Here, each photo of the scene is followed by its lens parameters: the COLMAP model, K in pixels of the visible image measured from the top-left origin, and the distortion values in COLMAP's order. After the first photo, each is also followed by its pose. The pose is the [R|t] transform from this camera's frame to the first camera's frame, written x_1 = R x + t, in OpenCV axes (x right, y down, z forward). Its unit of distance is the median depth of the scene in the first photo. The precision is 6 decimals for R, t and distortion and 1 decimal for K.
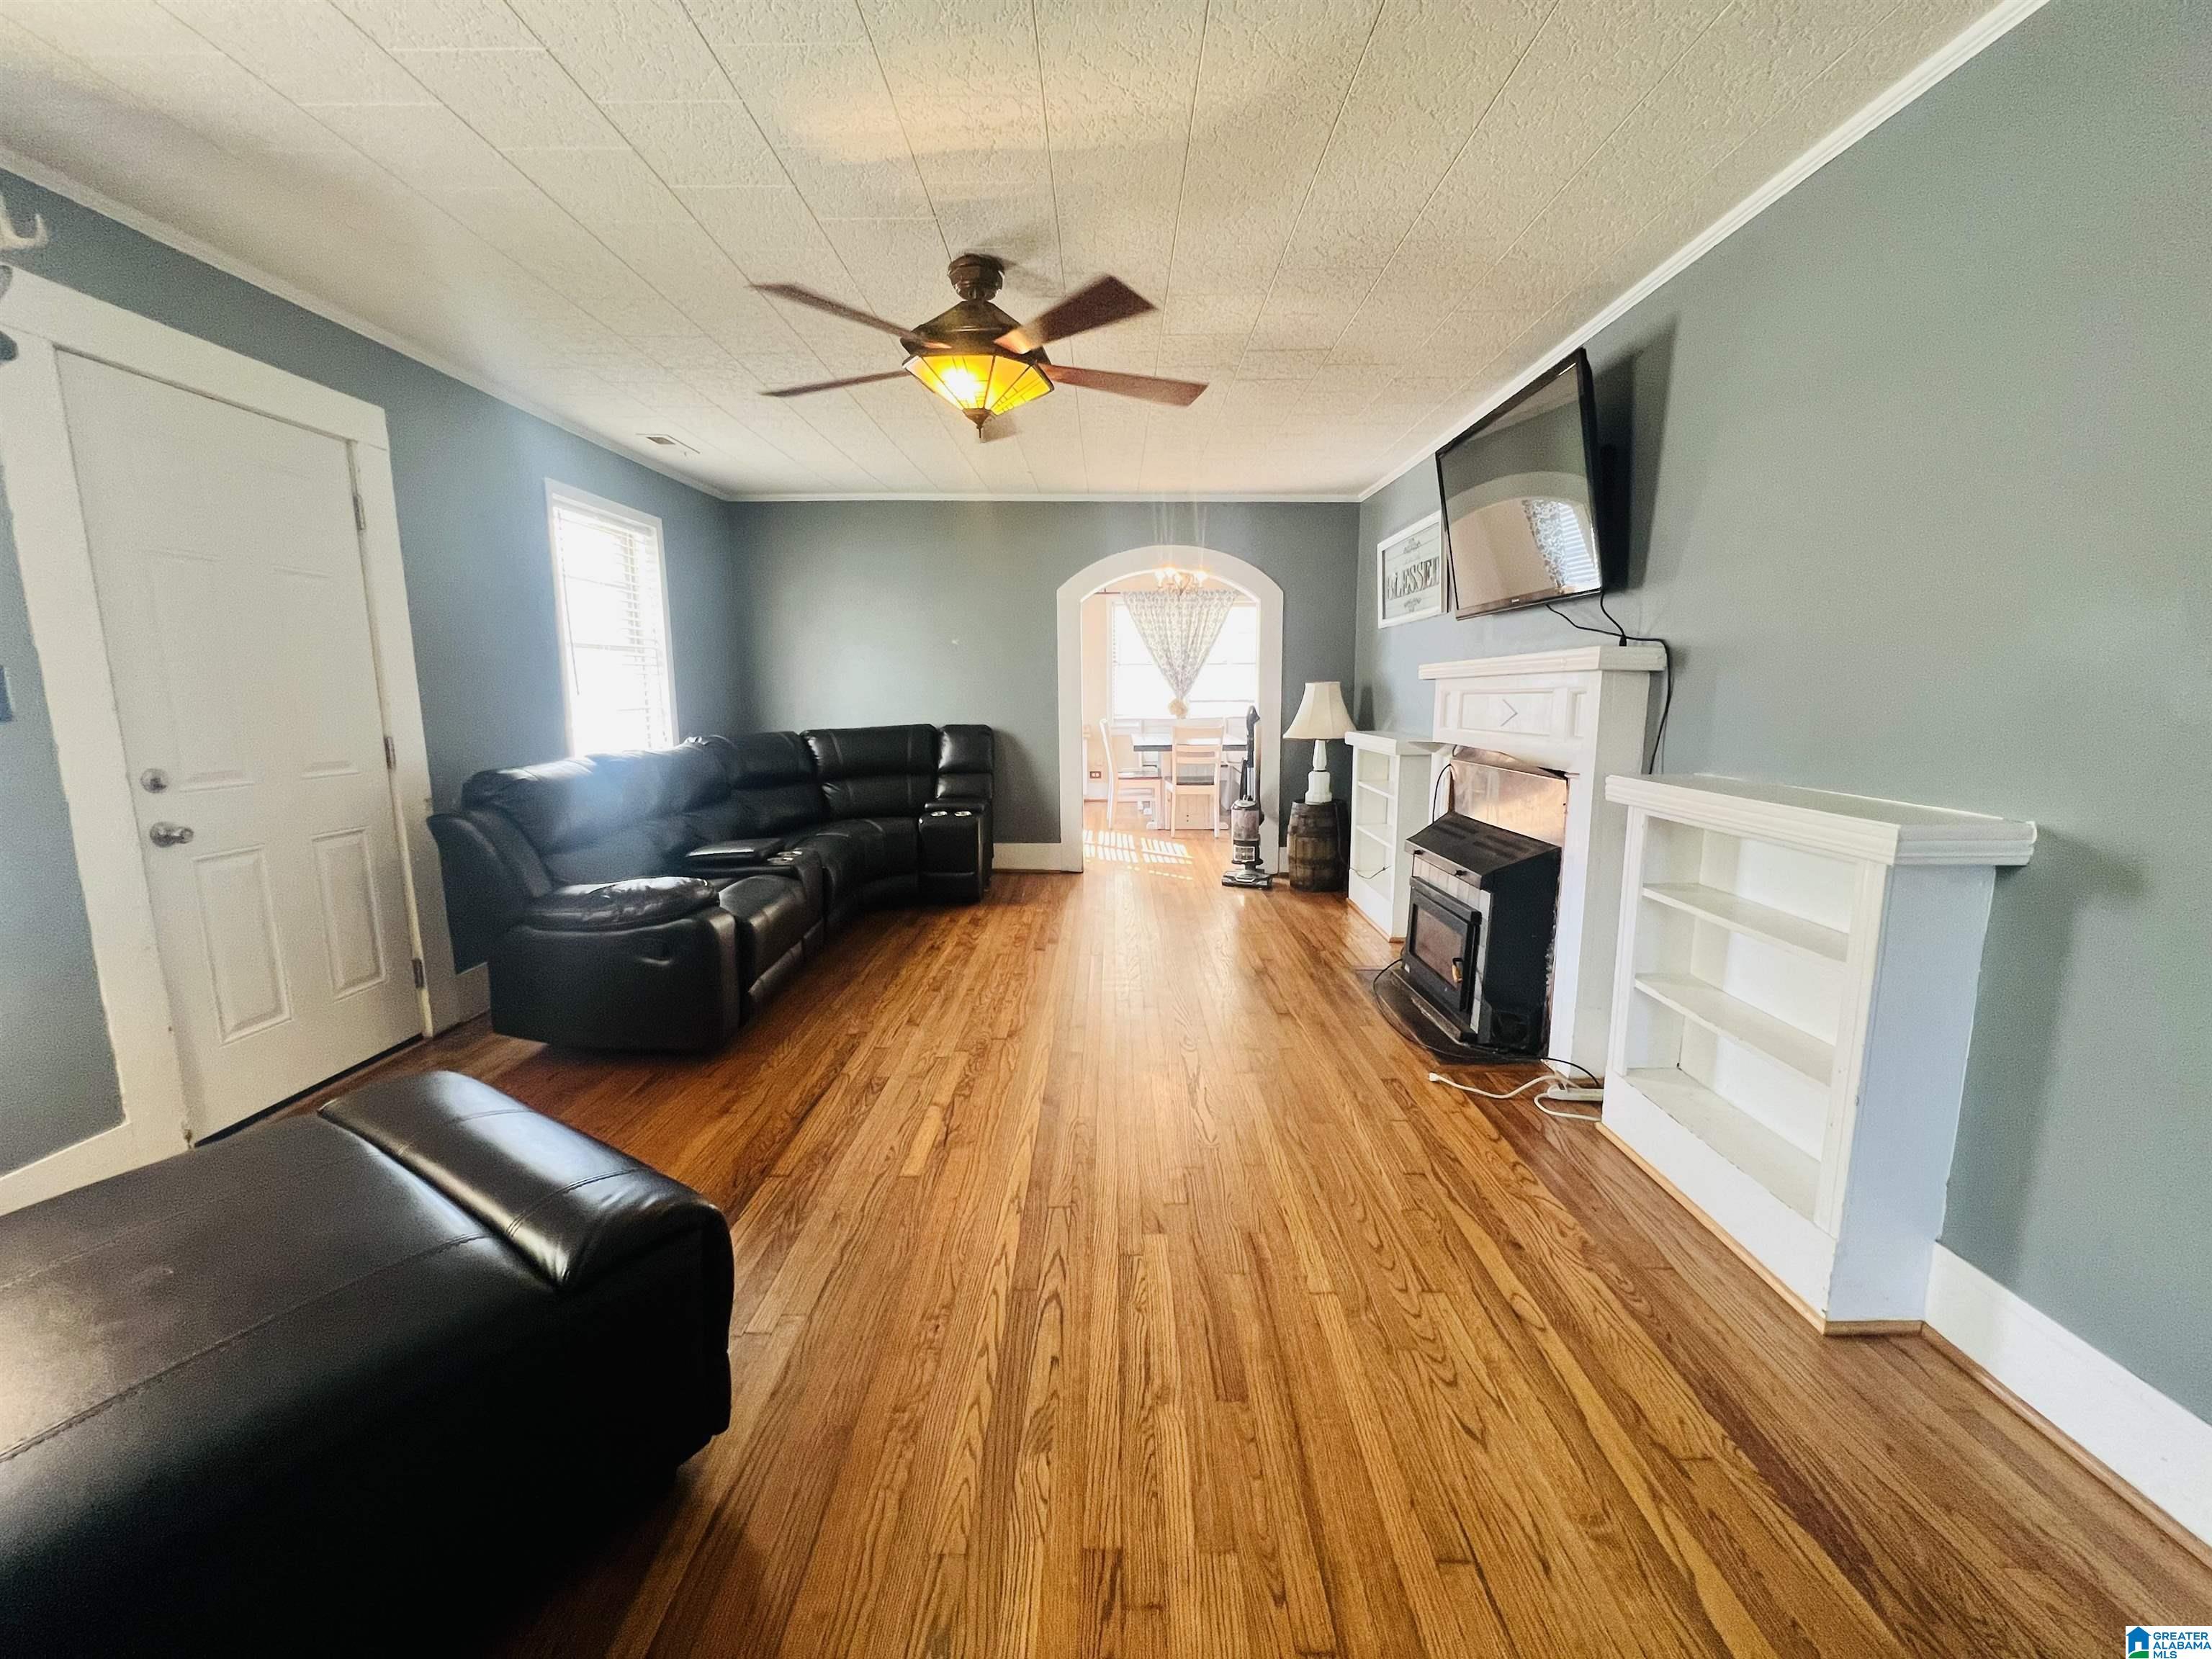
lens RADIAL K [[898.3, 0, 1106.0], [0, 898.3, 829.5], [0, 0, 1]] dist [0.000207, -0.000005]
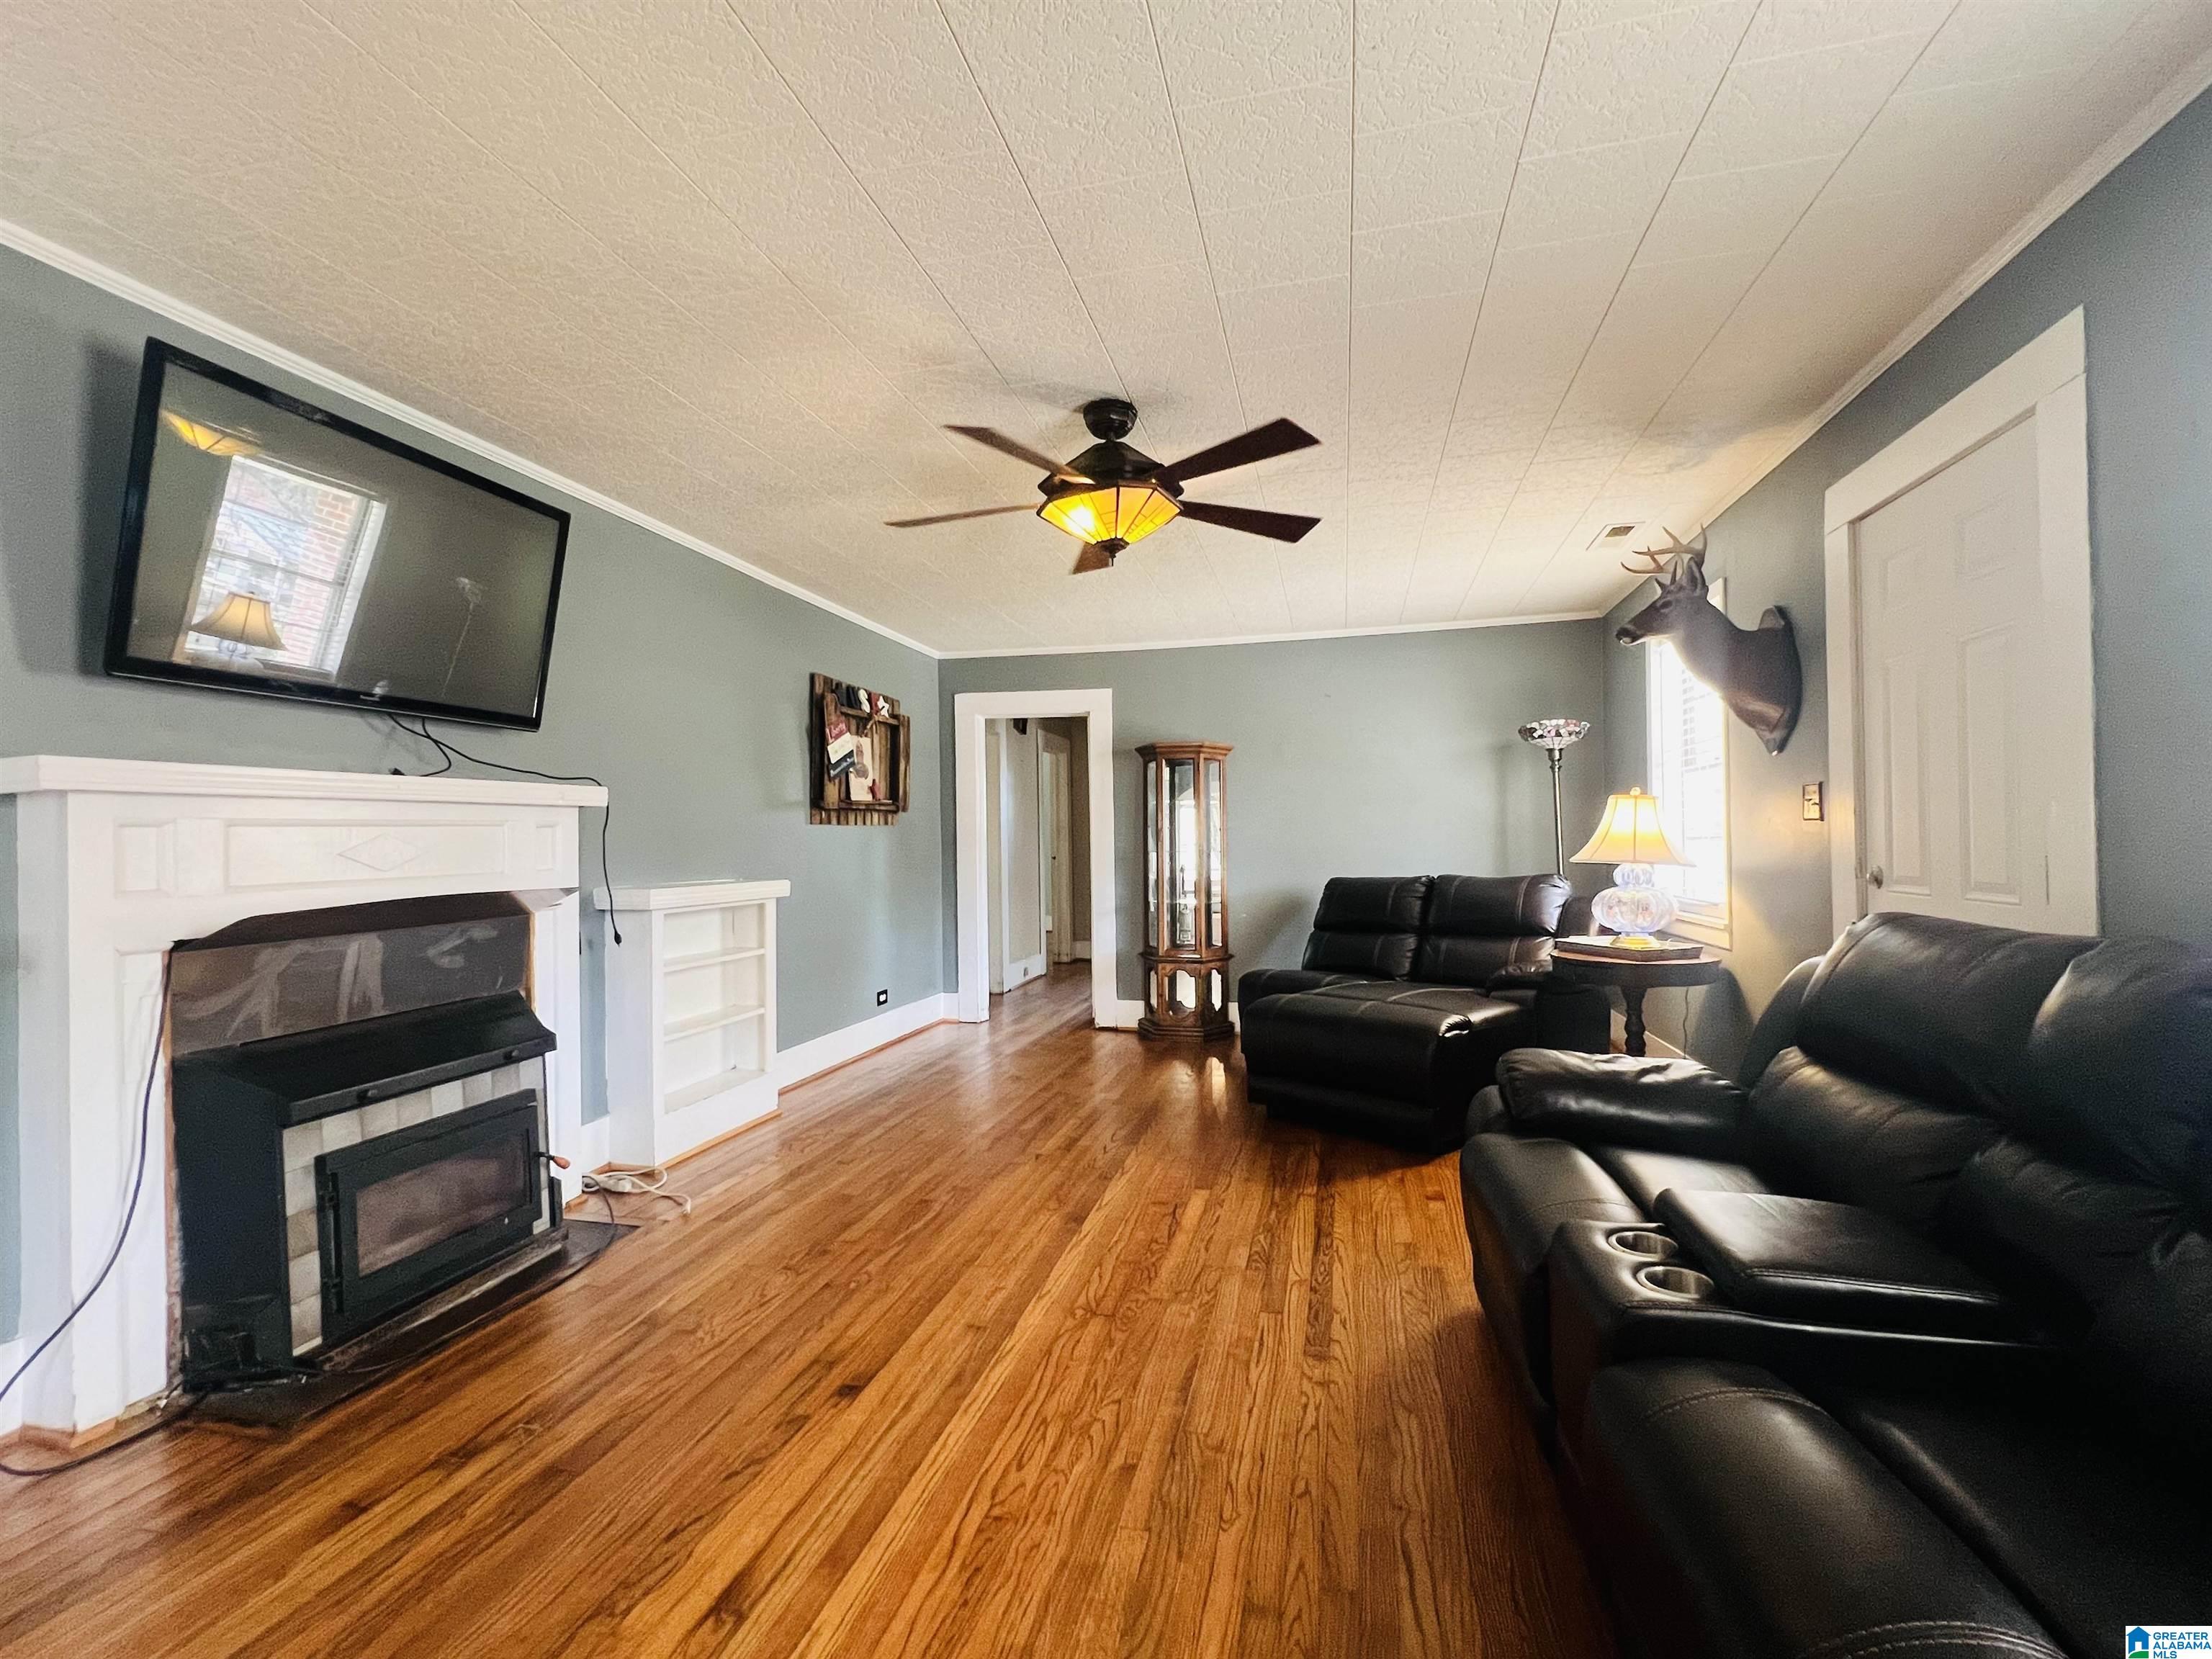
lens RADIAL K [[1014.3, 0, 1097.3], [0, 1014.3, 839.1], [0, 0, 1]] dist [-0.002267, 0.001114]
pose [[-0.972995, 0.022625, 0.229713, -0.286636], [0.057063, 0.987872, 0.144408, -0.220650], [-0.223660, 0.153616, -0.962486, 1.614389]]
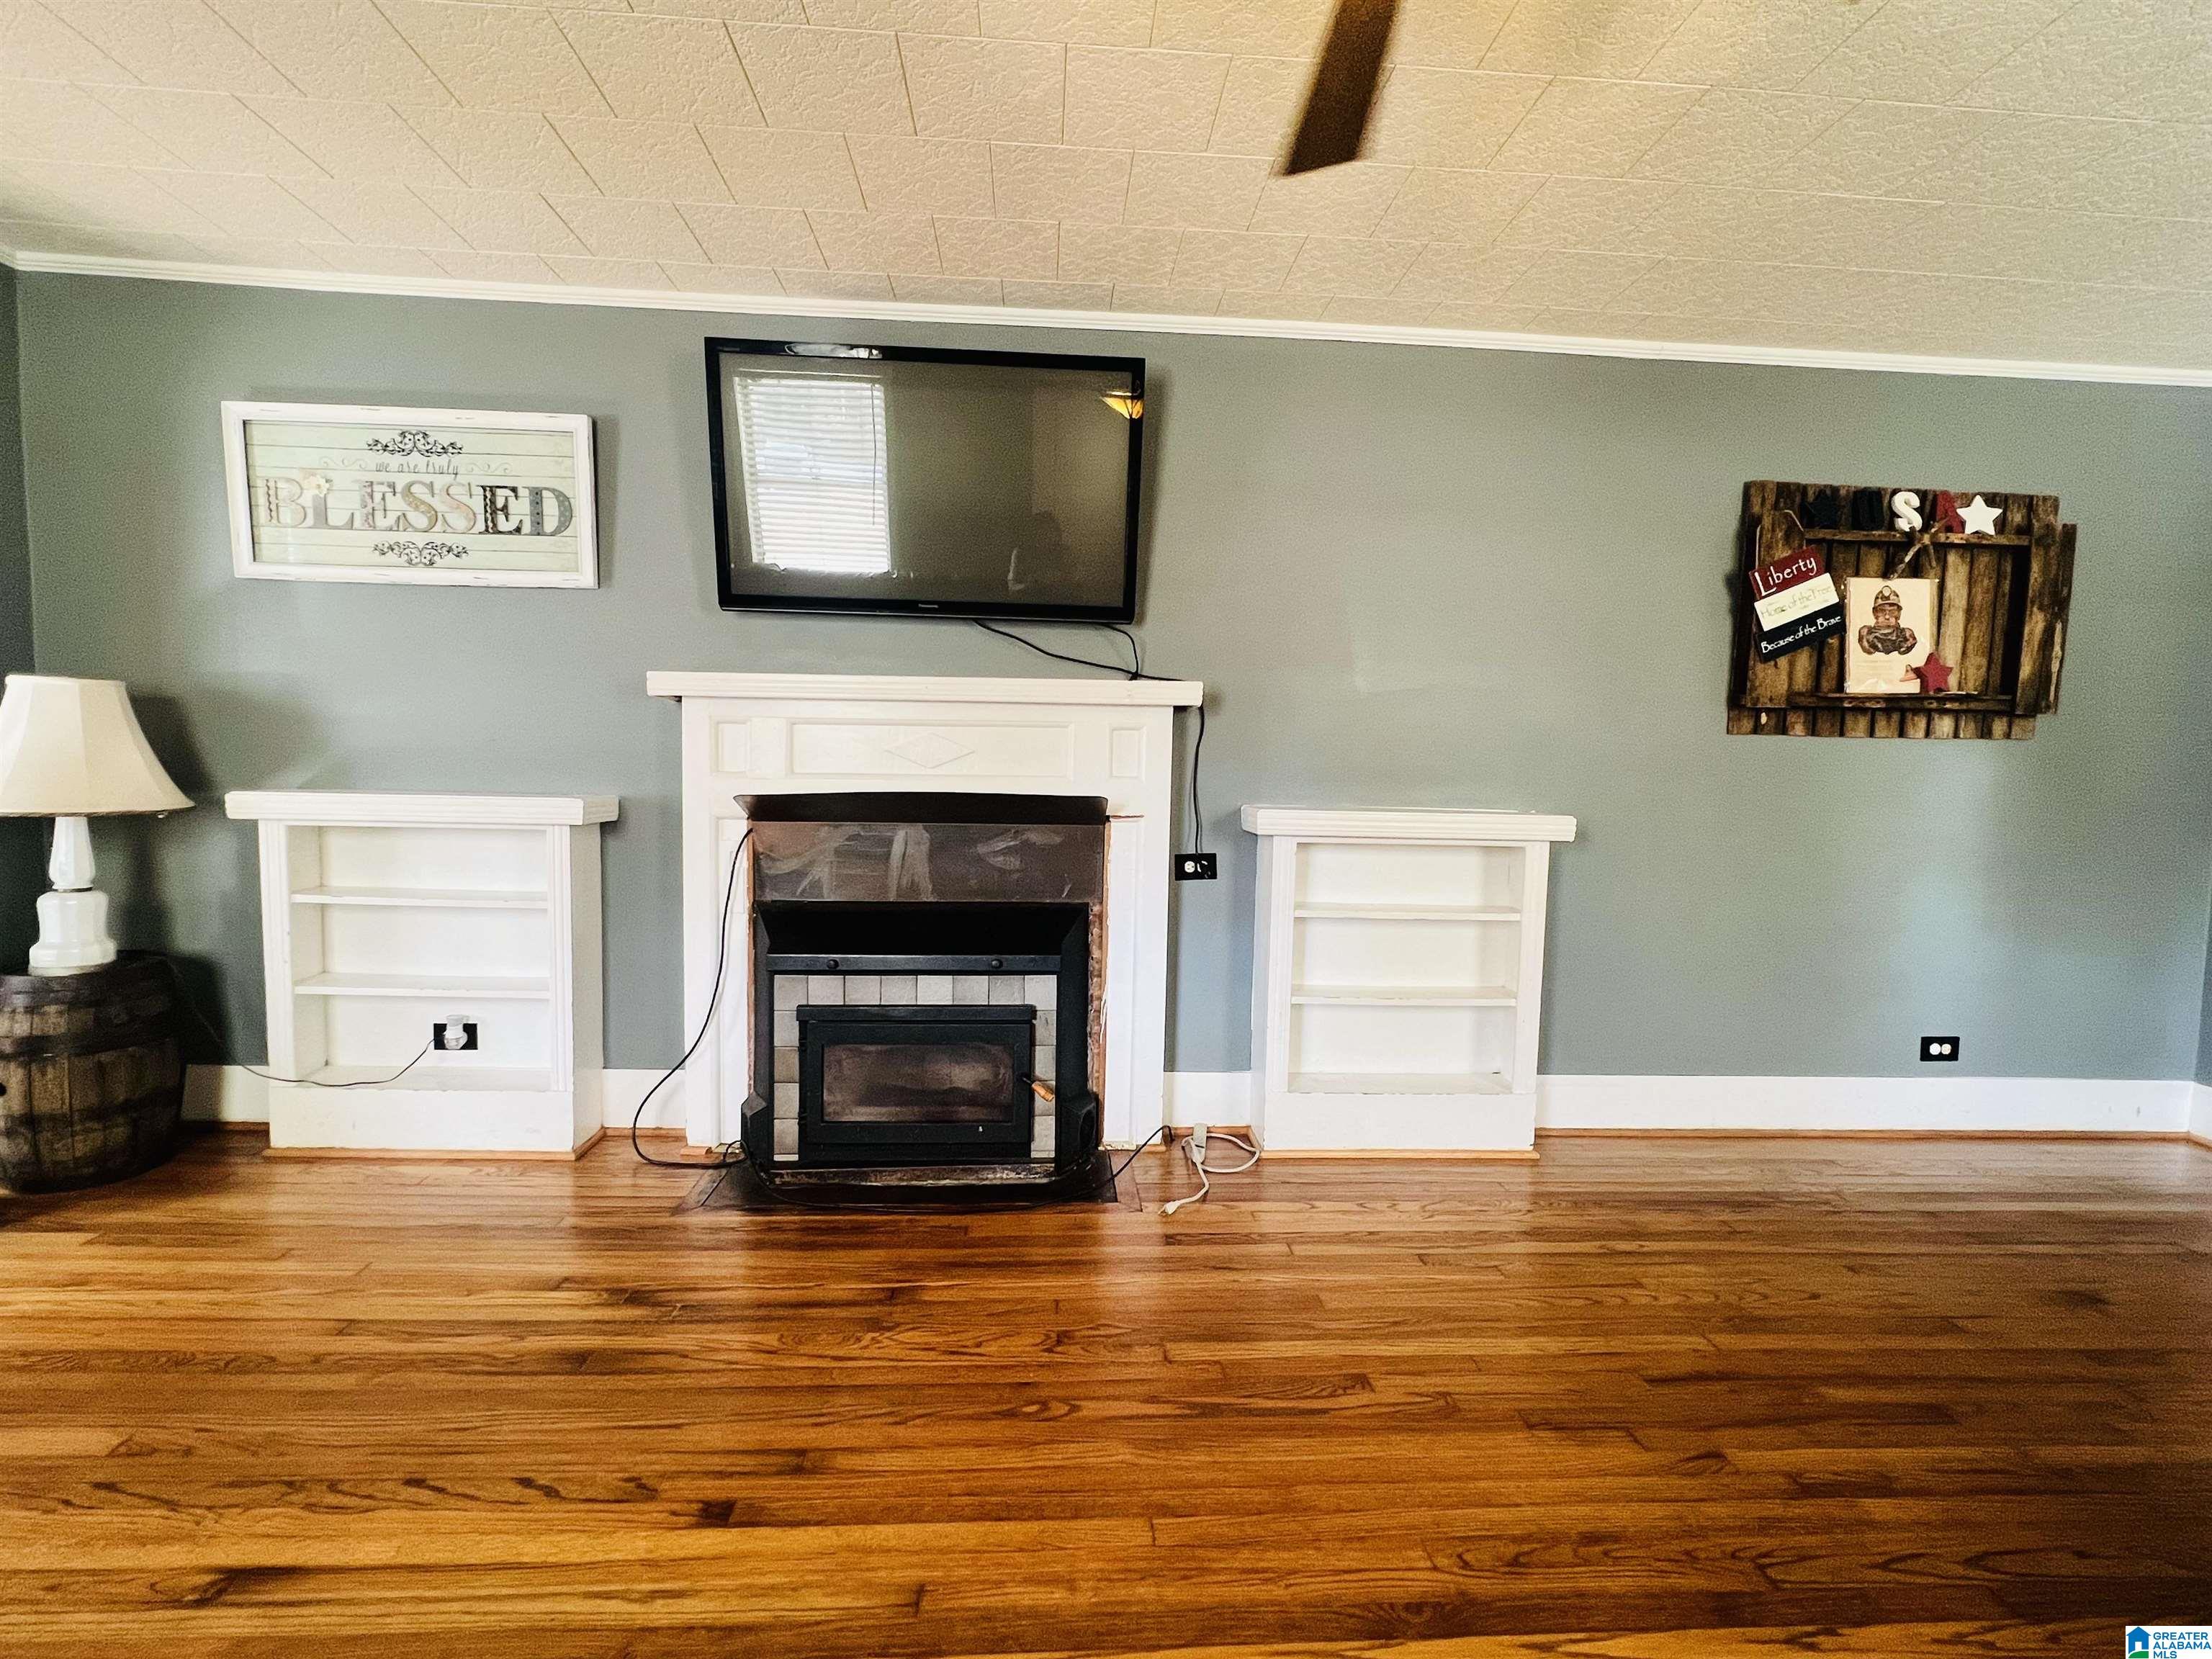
lens RADIAL K [[1014.3, 0, 1097.3], [0, 1014.3, 839.1], [0, 0, 1]] dist [-0.002267, 0.001114]
pose [[-0.066483, -0.067892, 0.995475, -0.418201], [0.130170, 0.988566, 0.076114, -0.102027], [-0.989260, 0.134642, -0.056885, 0.906323]]
